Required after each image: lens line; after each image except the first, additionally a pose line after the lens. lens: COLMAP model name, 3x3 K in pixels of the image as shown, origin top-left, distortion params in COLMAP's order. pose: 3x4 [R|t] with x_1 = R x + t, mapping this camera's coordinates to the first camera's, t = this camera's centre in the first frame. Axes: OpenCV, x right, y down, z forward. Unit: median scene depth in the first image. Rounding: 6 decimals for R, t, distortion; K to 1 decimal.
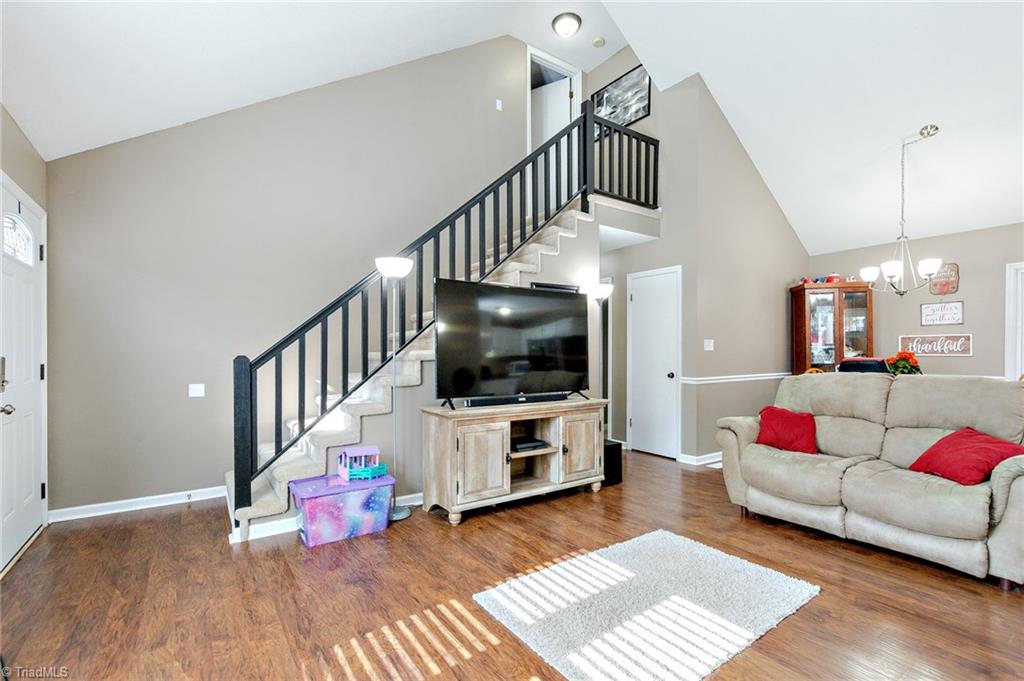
lens RADIAL K [[467.8, 0, 517.7], [0, 467.8, 351.1], [0, 0, 1]] dist [0.012279, -0.003646]
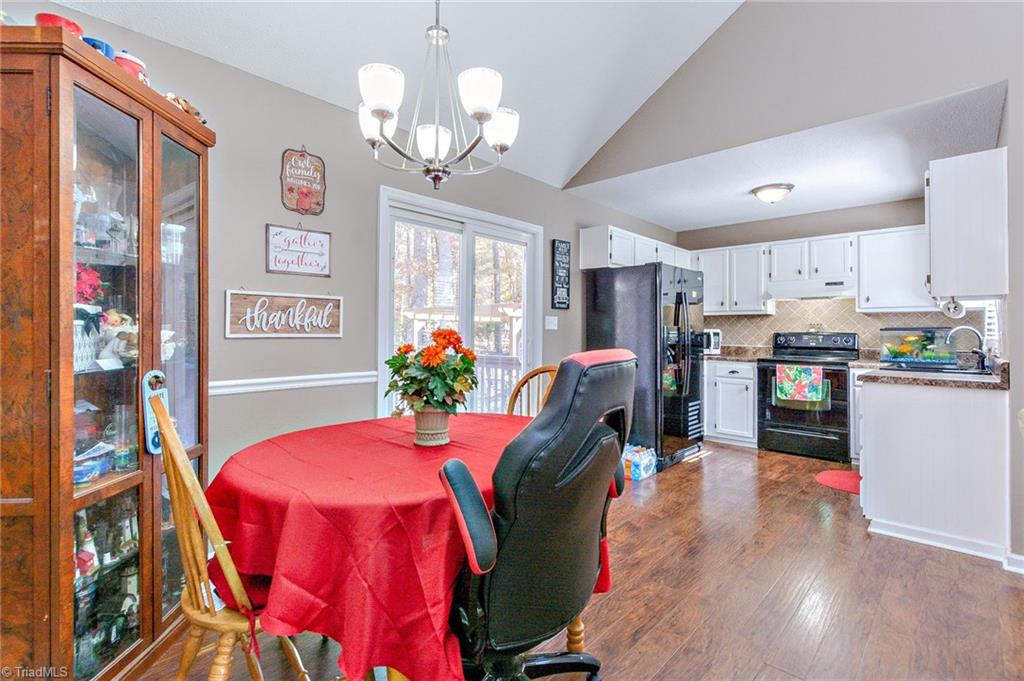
lens RADIAL K [[489.0, 0, 504.8], [0, 489.0, 332.7], [0, 0, 1]] dist [-0.022170, -0.000151]
pose [[-0.223833, -0.005768, 0.974610, 0.515519], [-0.011850, 0.999925, 0.003196, 0.002136], [-0.974555, -0.010833, -0.223885, 1.308155]]
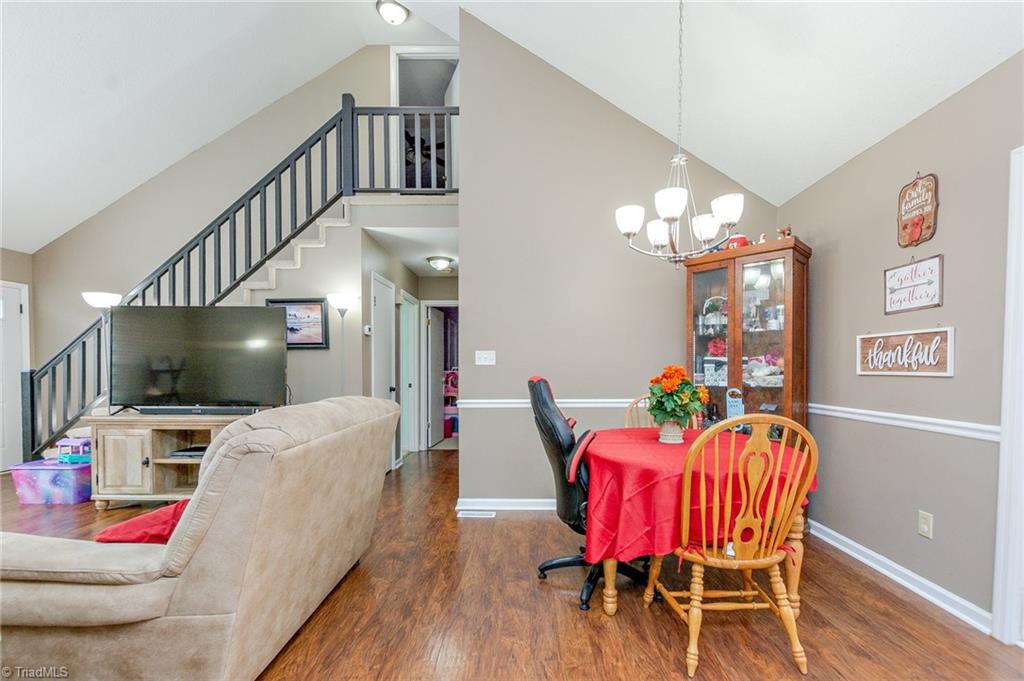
lens RADIAL K [[467.8, 0, 515.9], [0, 467.8, 377.1], [0, 0, 1]] dist [0.012279, -0.003646]
pose [[0.812327, 0.012671, -0.583065, 1.233807], [0.000373, 0.999752, 0.022246, 0.001864], [0.583202, -0.018289, 0.812121, 0.554488]]
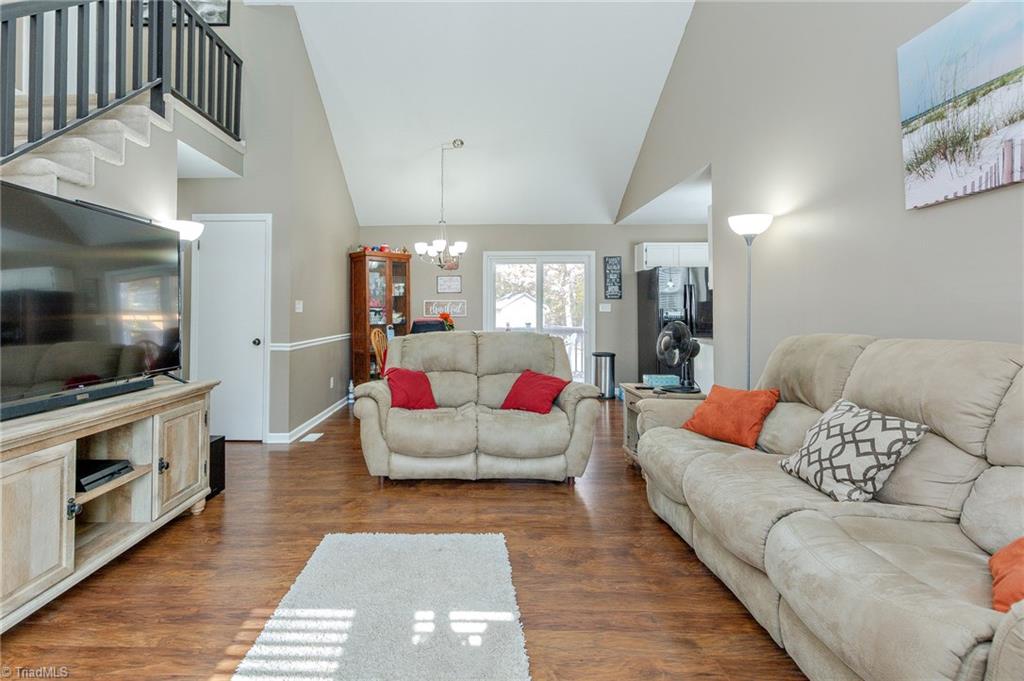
lens RADIAL K [[467.8, 0, 462.3], [0, 467.8, 300.3], [0, 0, 1]] dist [0.012279, -0.003646]
pose [[0.600480, 0.020570, 0.799375, -0.177059], [0.000962, 0.999650, -0.026446, -0.000543], [-0.799639, 0.016650, 0.600250, 0.271806]]
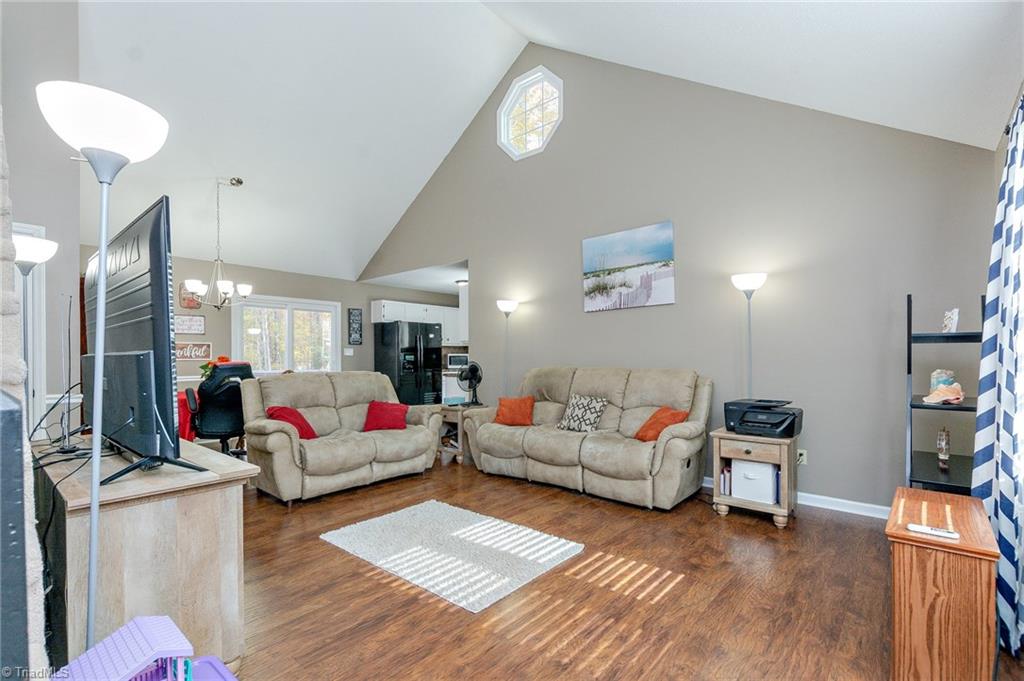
lens RADIAL K [[467.8, 0, 515.4], [0, 467.8, 356.8], [0, 0, 1]] dist [0.012279, -0.003646]
pose [[-0.247041, -0.000223, 0.969005, -0.647550], [-0.001481, 0.999999, -0.000147, 0.001690], [-0.969004, -0.001472, -0.247041, 0.720359]]
